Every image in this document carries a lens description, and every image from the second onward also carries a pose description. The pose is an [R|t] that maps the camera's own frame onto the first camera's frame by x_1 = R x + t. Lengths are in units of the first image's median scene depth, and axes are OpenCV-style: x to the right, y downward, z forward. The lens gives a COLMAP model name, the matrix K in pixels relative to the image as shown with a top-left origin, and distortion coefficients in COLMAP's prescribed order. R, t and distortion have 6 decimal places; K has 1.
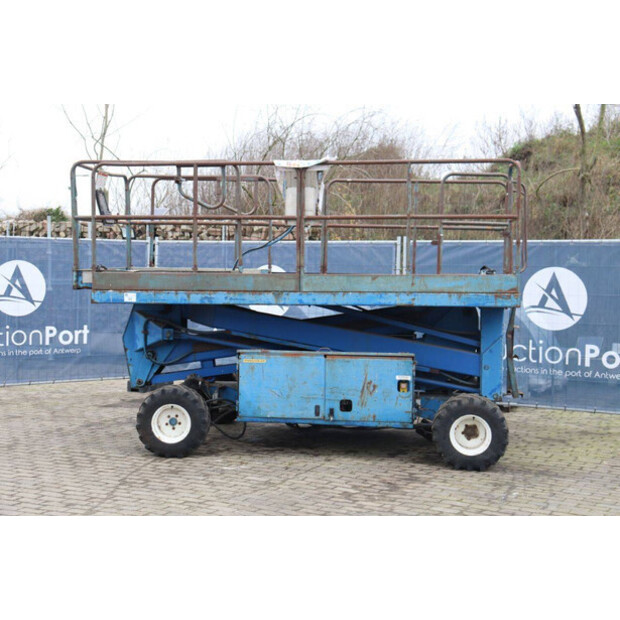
lens RADIAL K [[1076.9, 0, 314.5], [0, 1076.9, 310.3], [0, 0, 1]] dist [0.170375, 0.000000]
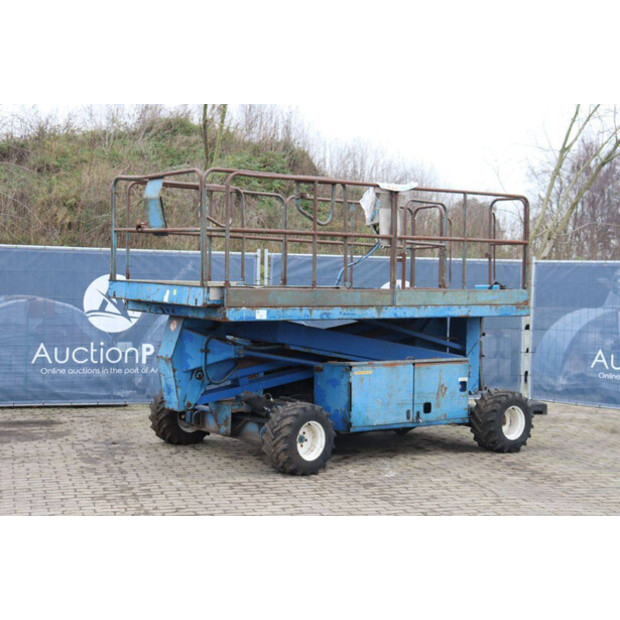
lens RADIAL K [[1034.9, 0, 335.2], [0, 1034.9, 306.7], [0, 0, 1]] dist [0.169028, 0.000000]
pose [[0.704121, -0.017071, 0.709875, -0.788927], [0.015049, 0.999845, 0.009117, -0.026882], [-0.709921, 0.004264, 0.704268, 0.311517]]
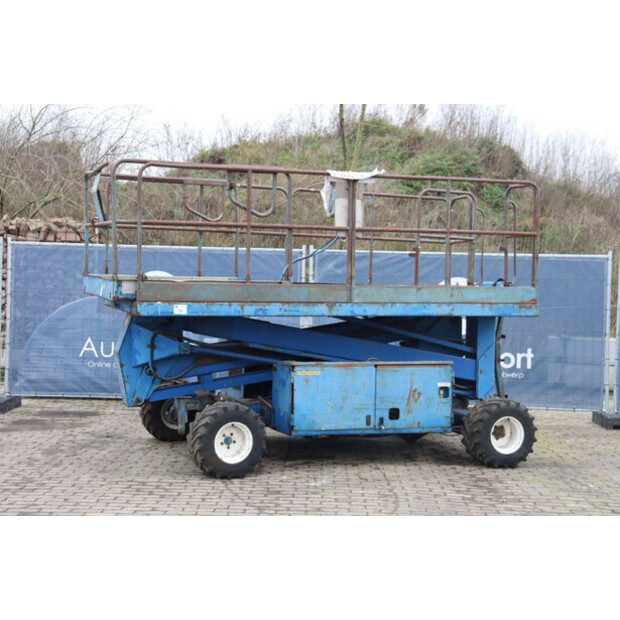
lens RADIAL K [[1034.9, 0, 331.9], [0, 1034.9, 308.9], [0, 0, 1]] dist [0.169028, 0.000000]
pose [[0.885507, -0.006967, 0.464574, -0.476634], [0.005712, 0.999975, 0.004110, -0.015752], [-0.464591, -0.000986, 0.885525, 0.153746]]
